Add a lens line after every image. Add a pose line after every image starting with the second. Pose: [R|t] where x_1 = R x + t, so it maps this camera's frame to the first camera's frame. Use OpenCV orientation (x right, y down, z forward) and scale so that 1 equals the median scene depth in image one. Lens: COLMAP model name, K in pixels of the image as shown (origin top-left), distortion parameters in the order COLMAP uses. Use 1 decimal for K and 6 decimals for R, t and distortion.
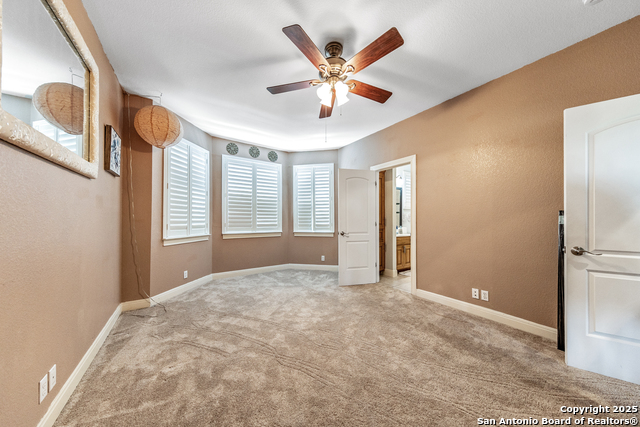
lens RADIAL K [[205.1, 0, 319.8], [0, 205.1, 217.7], [0, 0, 1]] dist [0.000756, 0.000038]
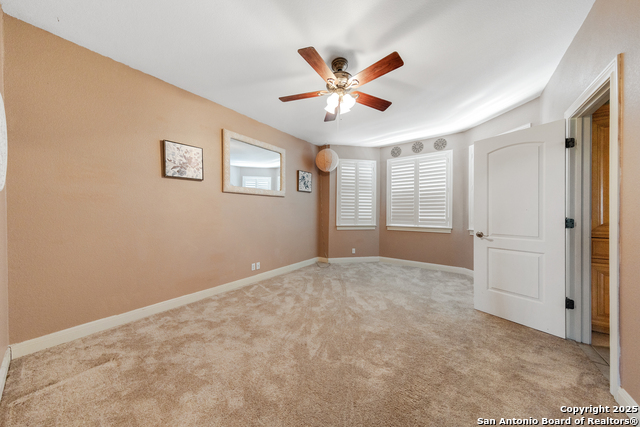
lens RADIAL K [[204.8, 0, 320.0], [0, 204.8, 213.5], [0, 0, 1]] dist [0.000068, 0.000014]
pose [[0.325282, -0.000670, -0.945617, 0.553399], [0.006661, 0.999977, 0.001583, 0.002117], [0.945594, -0.006814, 0.325278, 0.246959]]
